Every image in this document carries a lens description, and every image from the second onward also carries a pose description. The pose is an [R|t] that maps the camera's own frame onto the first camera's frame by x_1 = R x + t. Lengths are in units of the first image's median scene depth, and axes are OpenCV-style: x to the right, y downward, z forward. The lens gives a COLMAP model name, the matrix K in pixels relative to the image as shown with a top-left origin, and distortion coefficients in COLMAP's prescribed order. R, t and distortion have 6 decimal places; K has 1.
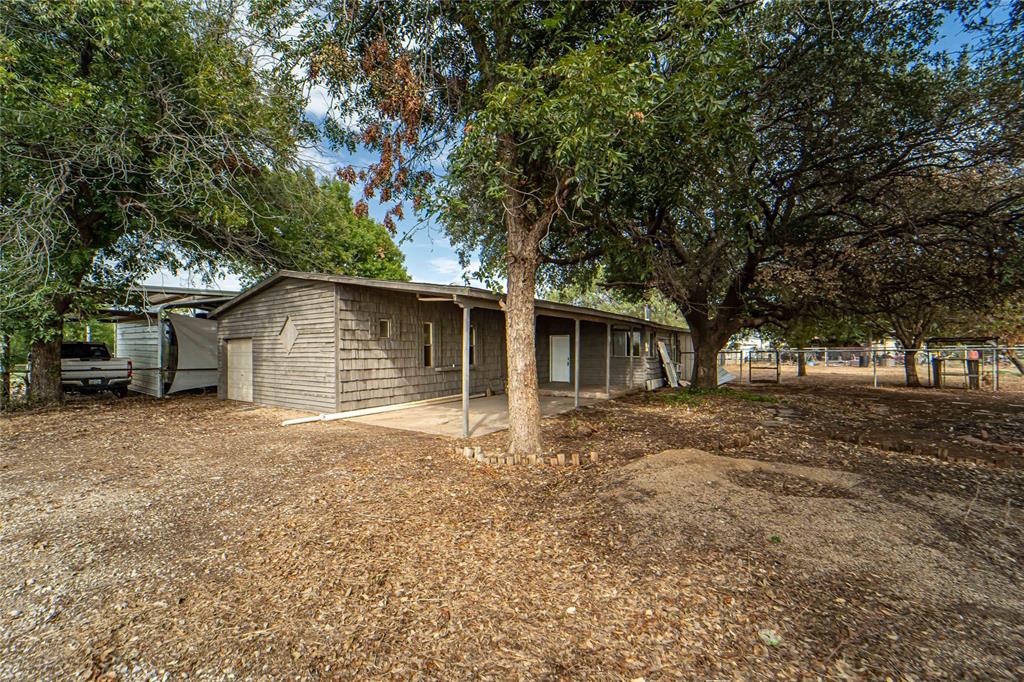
lens RADIAL K [[417.5, 0, 510.9], [0, 417.5, 344.2], [0, 0, 1]] dist [-0.018500, -0.000294]
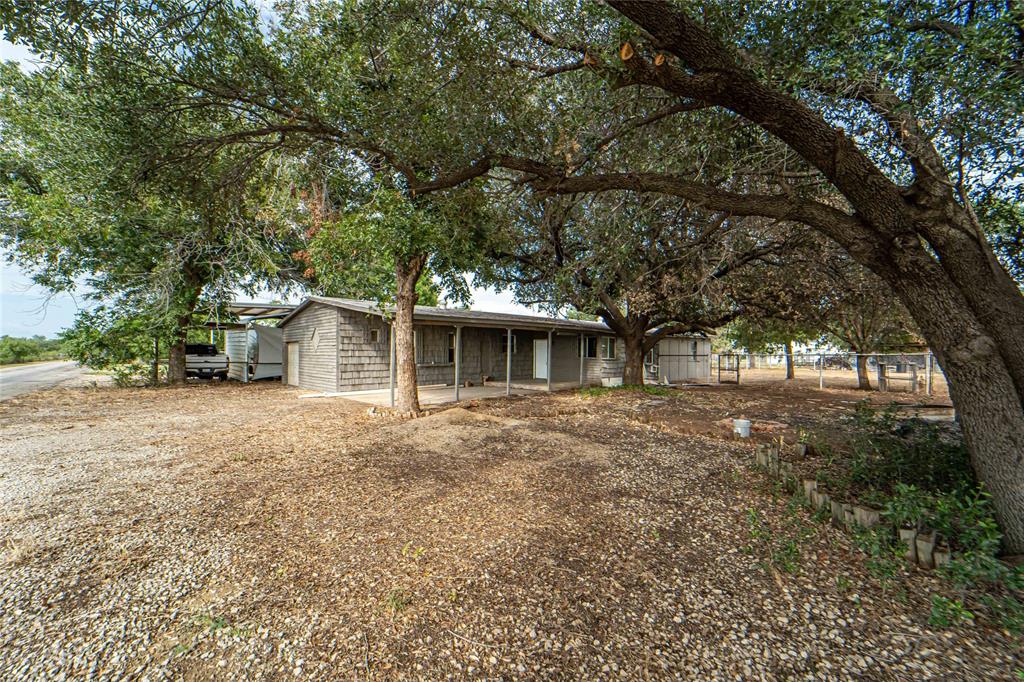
lens RADIAL K [[417.5, 0, 514.9], [0, 417.5, 345.3], [0, 0, 1]] dist [-0.018500, -0.000294]
pose [[0.980957, 0.005270, -0.194155, 0.360961], [-0.005667, 0.999983, -0.001487, -0.004171], [0.194144, 0.002559, 0.980970, -0.248669]]
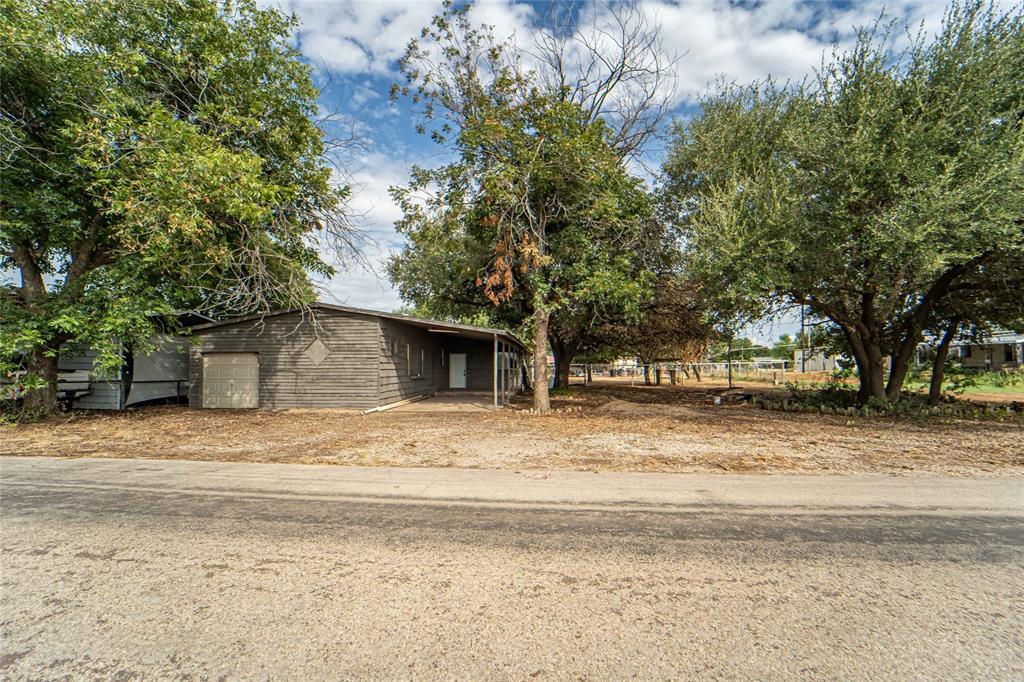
lens RADIAL K [[417.5, 0, 513.1], [0, 417.5, 341.3], [0, 0, 1]] dist [-0.018500, -0.000294]
pose [[0.867083, 0.032165, 0.497124, -0.531711], [-0.010702, 0.998886, -0.045964, -0.001268], [-0.498049, 0.034534, 0.866461, -0.353417]]
